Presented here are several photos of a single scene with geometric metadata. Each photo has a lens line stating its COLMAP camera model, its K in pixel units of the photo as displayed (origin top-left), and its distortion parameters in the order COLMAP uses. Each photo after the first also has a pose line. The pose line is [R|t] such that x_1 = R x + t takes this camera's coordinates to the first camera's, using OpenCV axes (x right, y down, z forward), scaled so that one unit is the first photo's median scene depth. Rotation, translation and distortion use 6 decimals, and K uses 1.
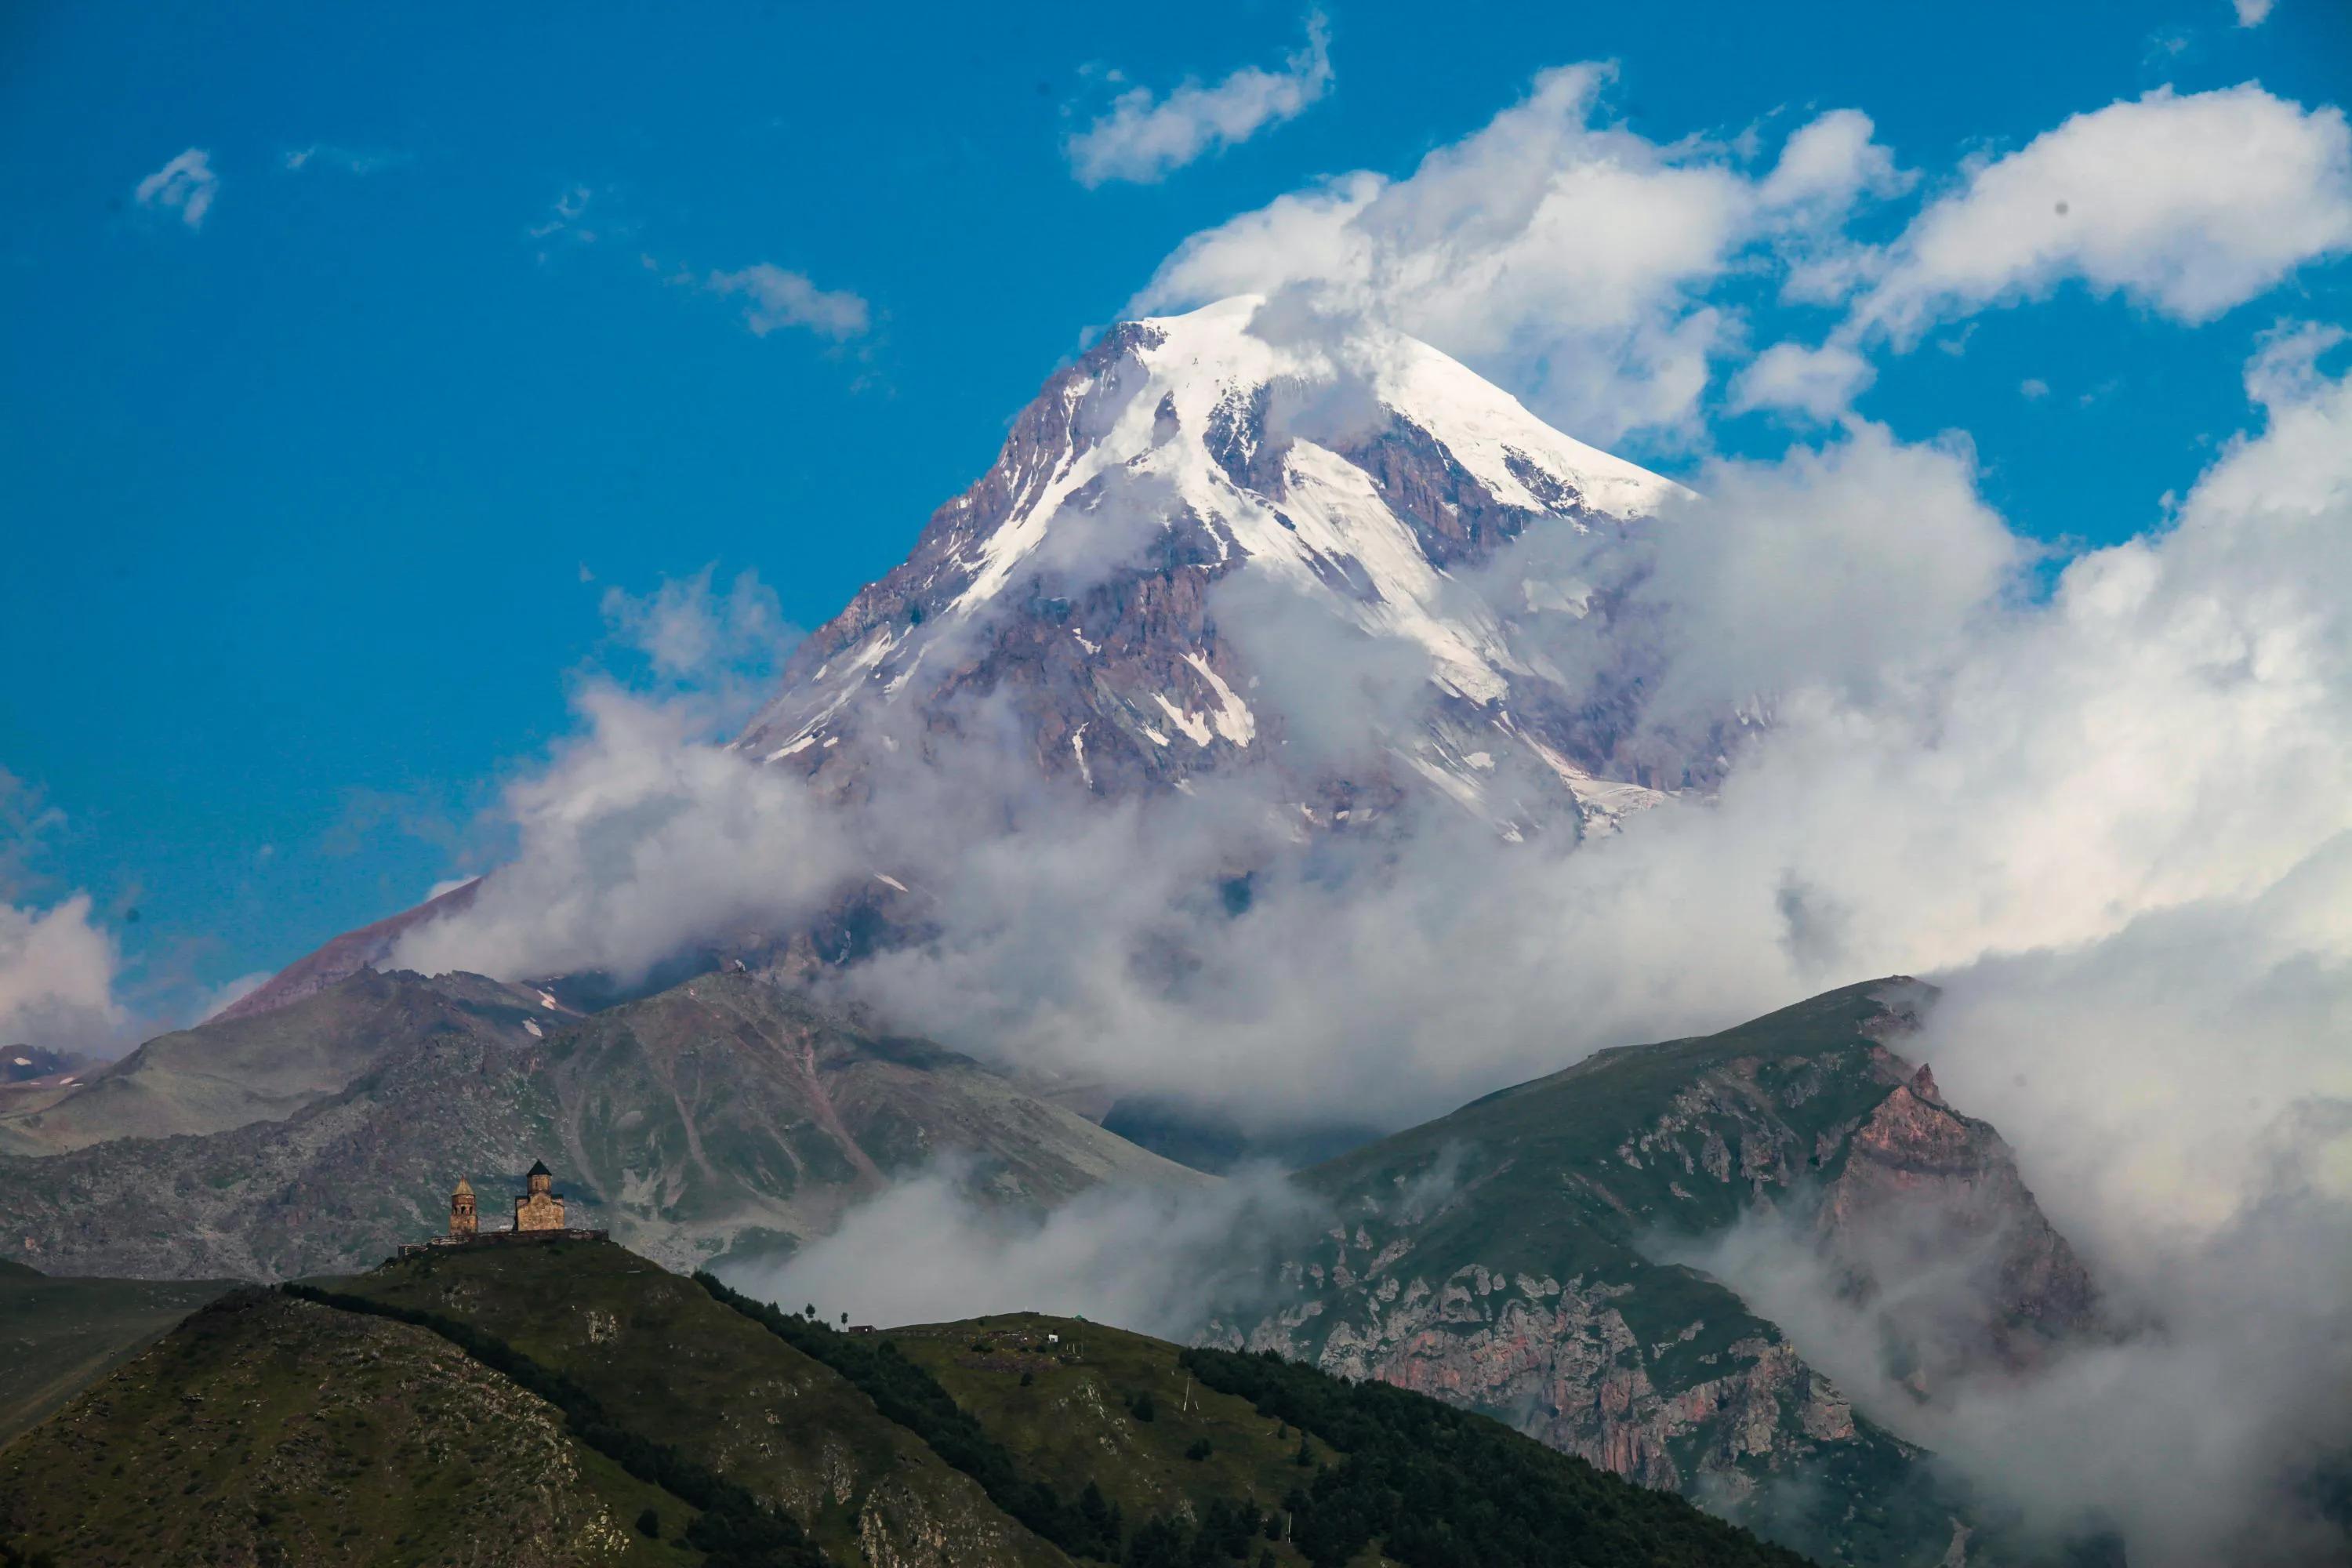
lens RADIAL K [[5192.1, 0, 1173.9], [0, 5192.1, 790.1], [0, 0, 1]] dist [0.042617, 0.000000]
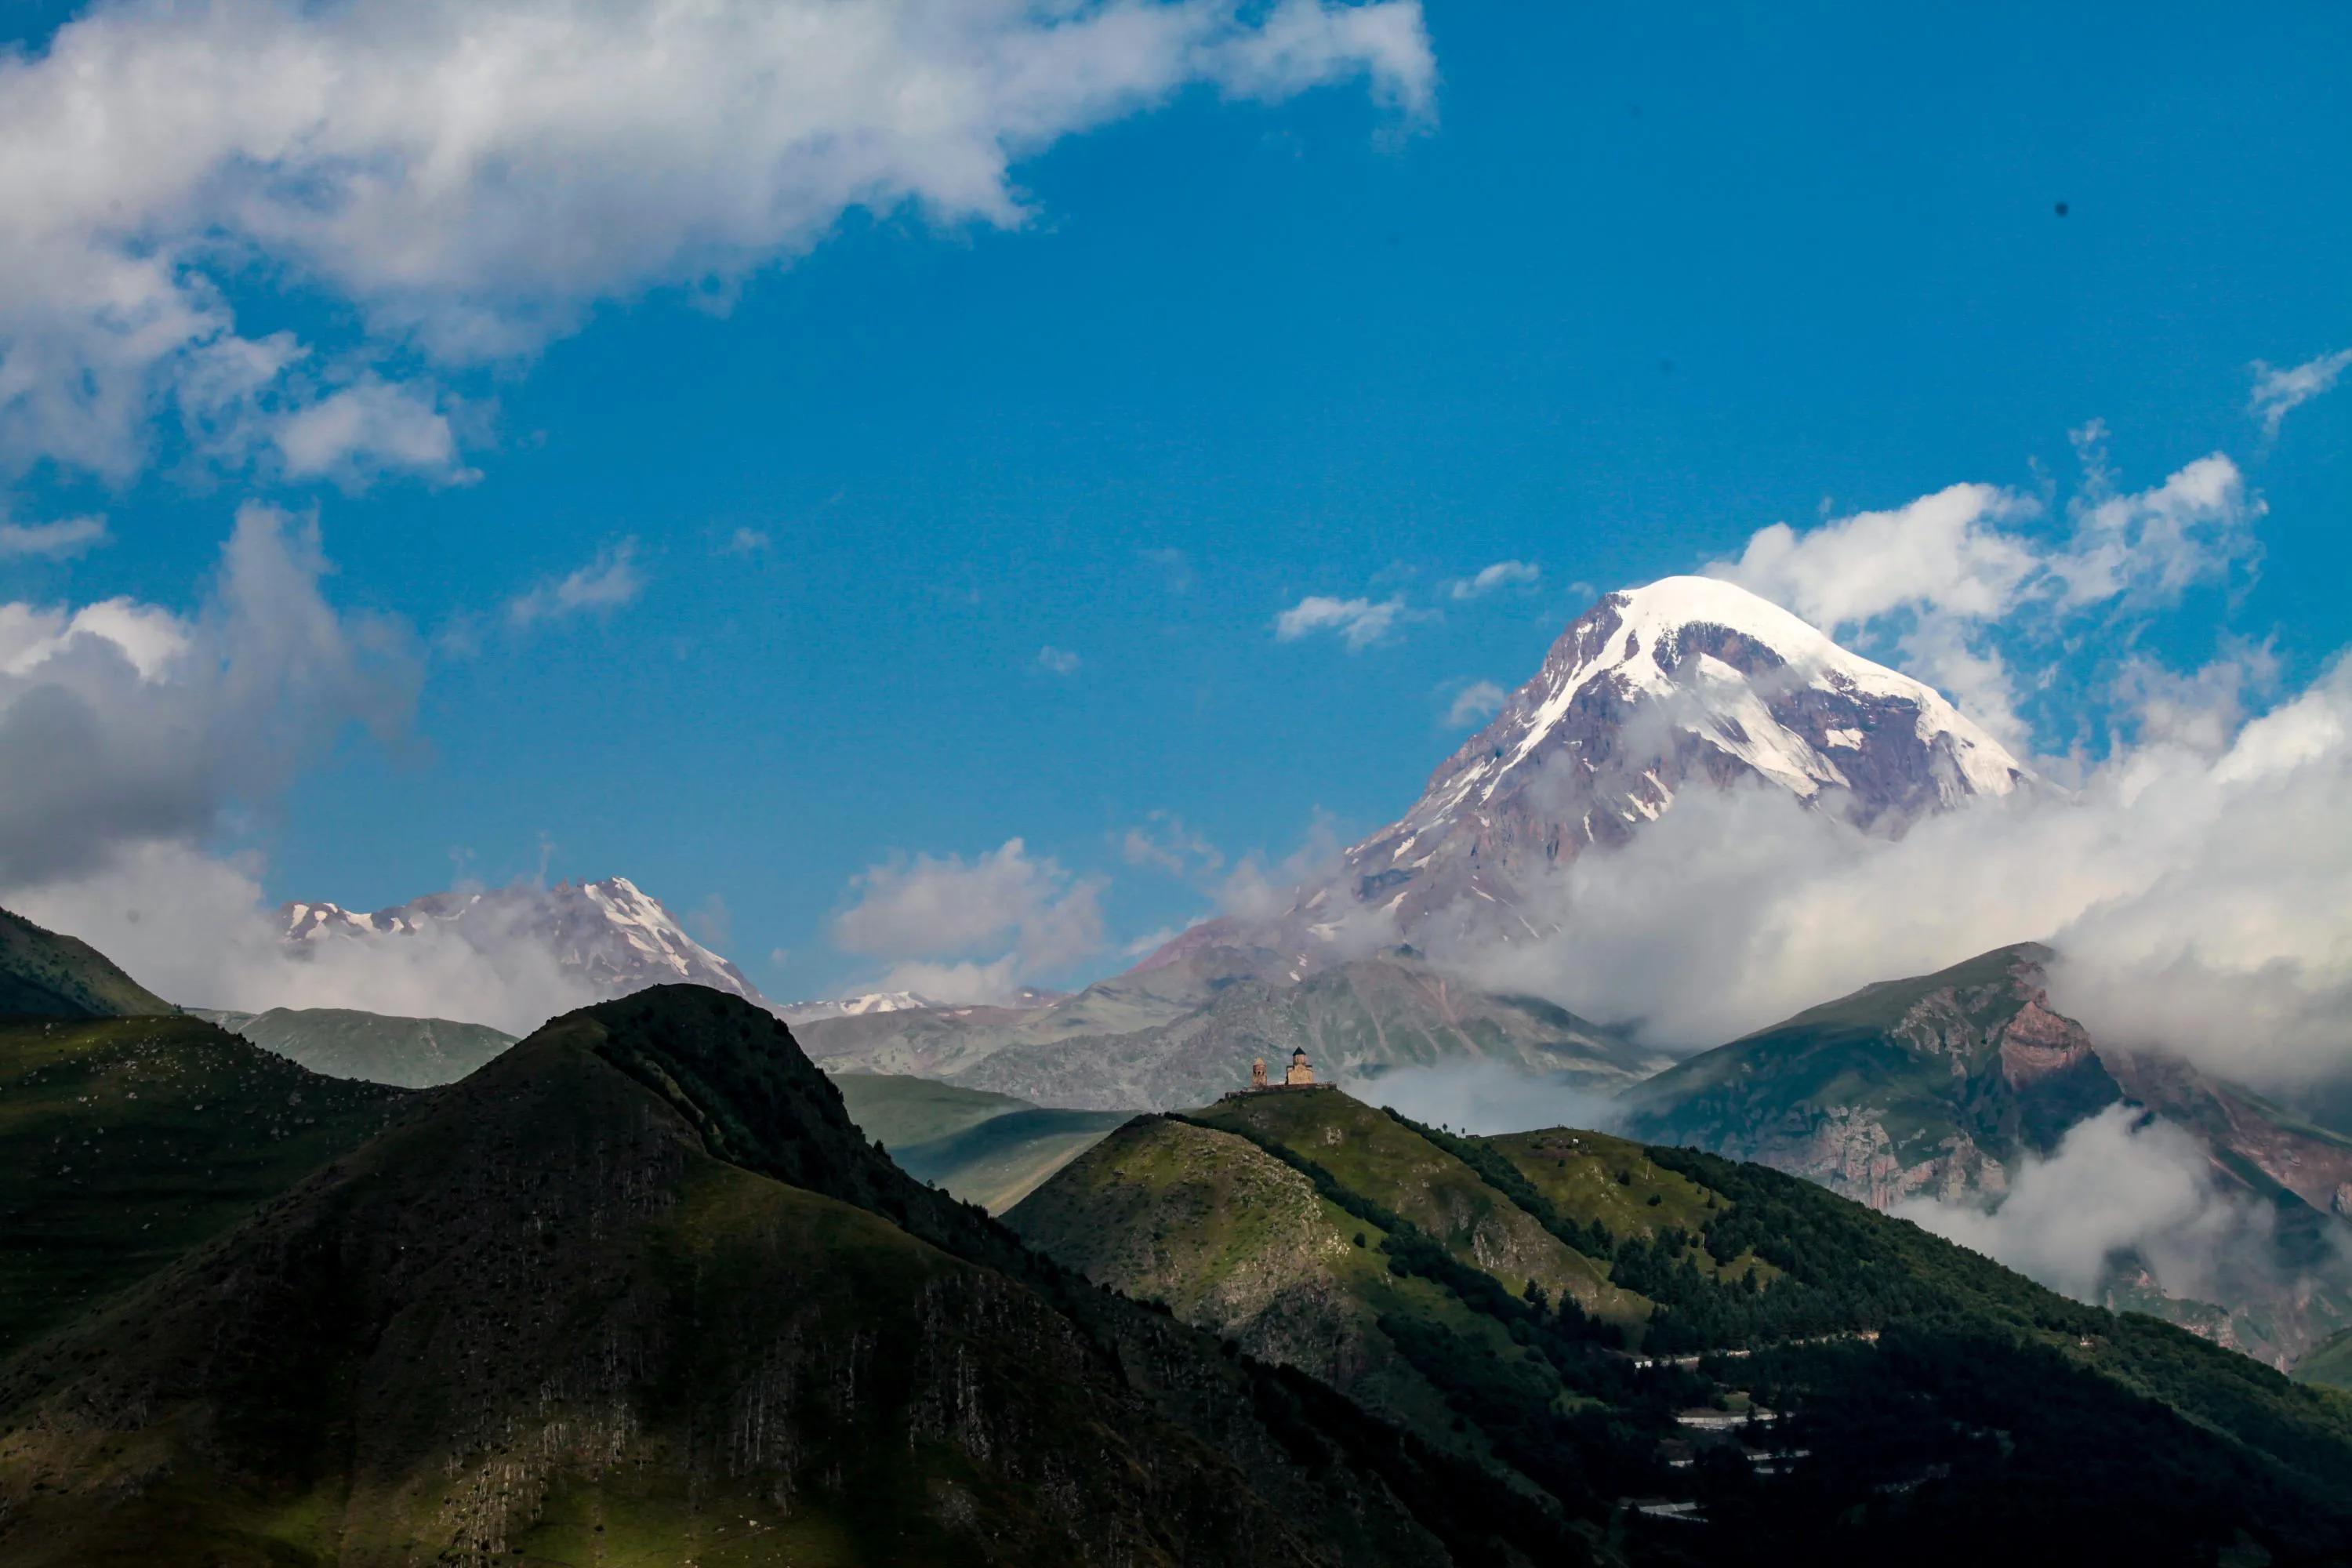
lens RADIAL K [[5192.1, 0, 1170.8], [0, 5192.1, 792.7], [0, 0, 1]] dist [0.042617, 0.000000]
pose [[0.991691, -0.011020, -0.128172, 0.072803], [0.009803, 0.999901, -0.010121, -0.001657], [0.128271, 0.008780, 0.991700, -0.864154]]
